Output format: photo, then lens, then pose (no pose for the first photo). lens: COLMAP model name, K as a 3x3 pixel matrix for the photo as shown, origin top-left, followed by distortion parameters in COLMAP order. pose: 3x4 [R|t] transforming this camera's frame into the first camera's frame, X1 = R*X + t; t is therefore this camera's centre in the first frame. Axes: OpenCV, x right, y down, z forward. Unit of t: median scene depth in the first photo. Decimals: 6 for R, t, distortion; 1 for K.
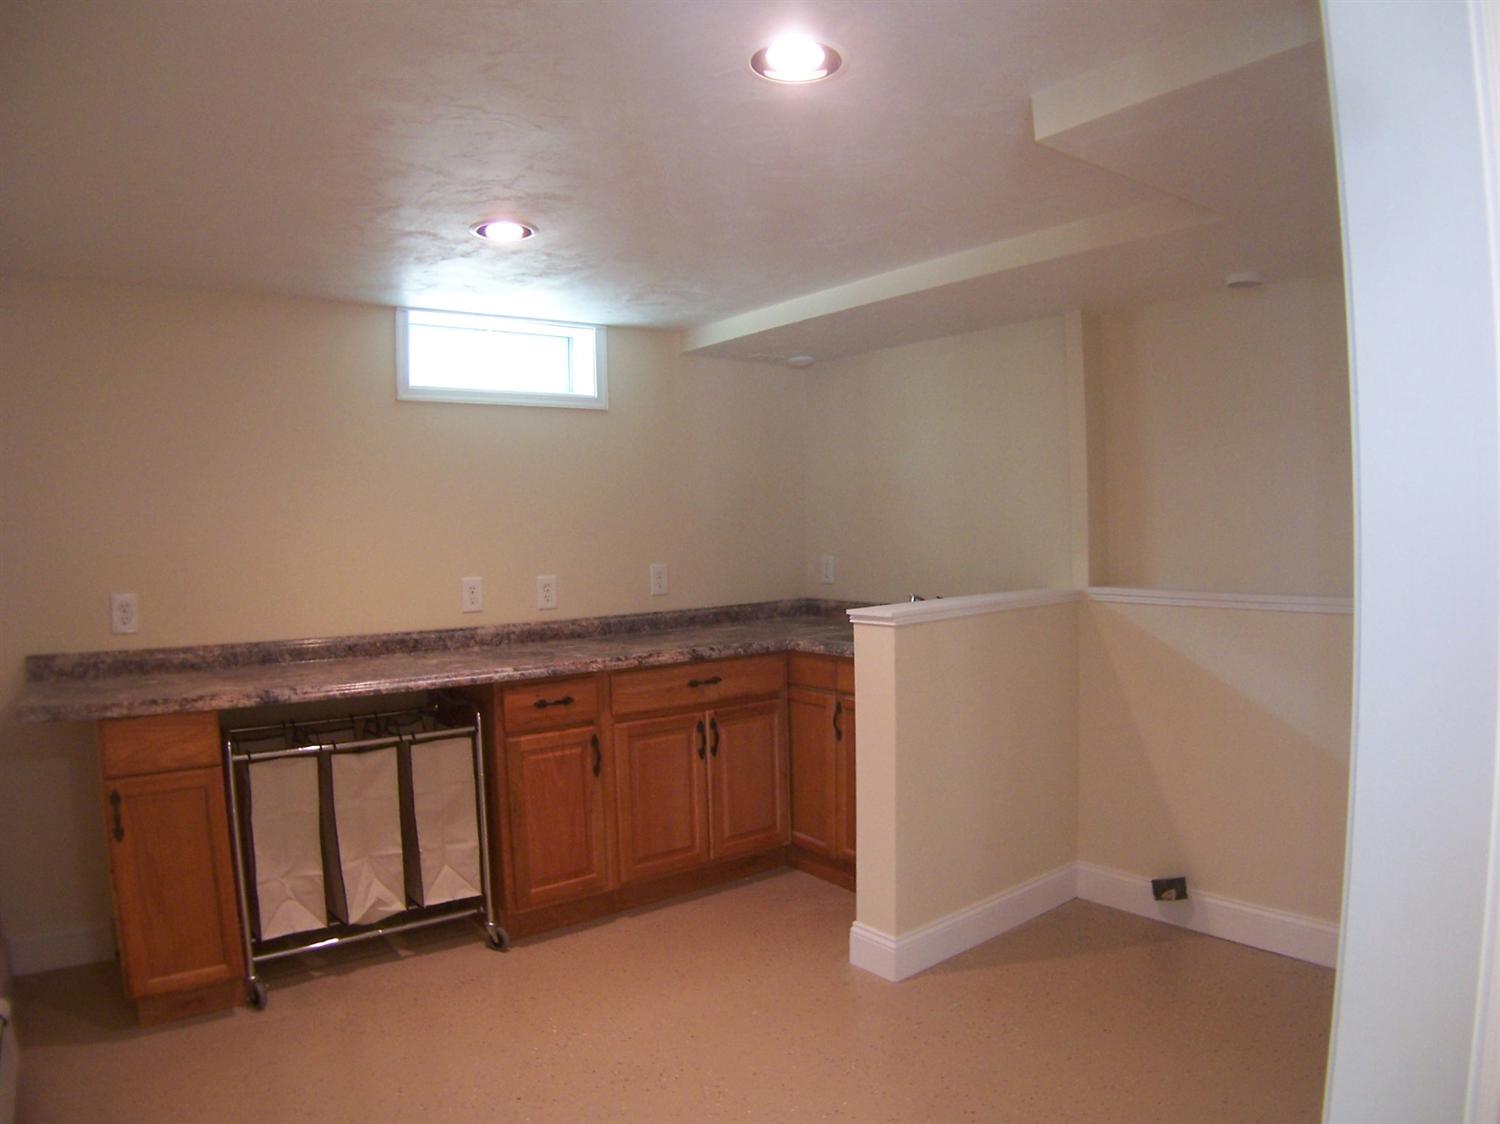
lens RADIAL K [[983.9, 0, 750.0], [0, 983.9, 562.0], [0, 0, 1]] dist [-0.221032, 0.071946]
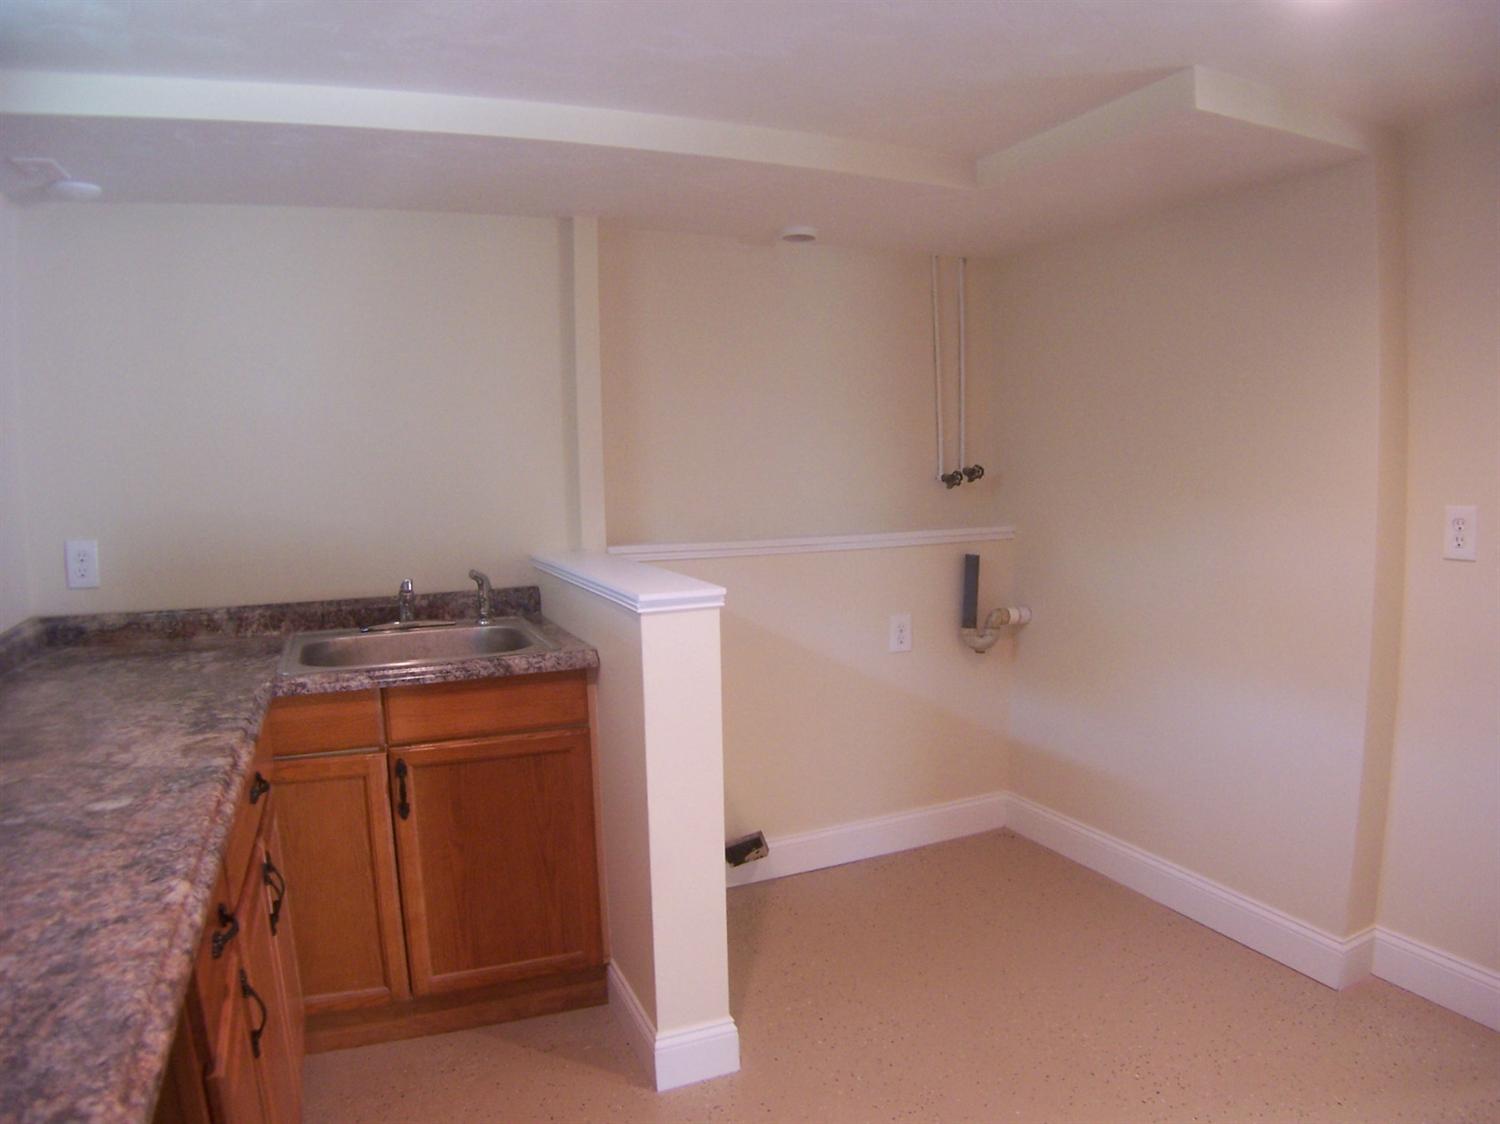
lens RADIAL K [[983.9, 0, 750.0], [0, 983.9, 562.0], [0, 0, 1]] dist [-0.221032, 0.071946]
pose [[0.231009, -0.074970, 0.970059, -0.511617], [0.050466, 0.996608, 0.065004, -0.011932], [-0.971642, 0.033939, 0.234009, 0.753459]]
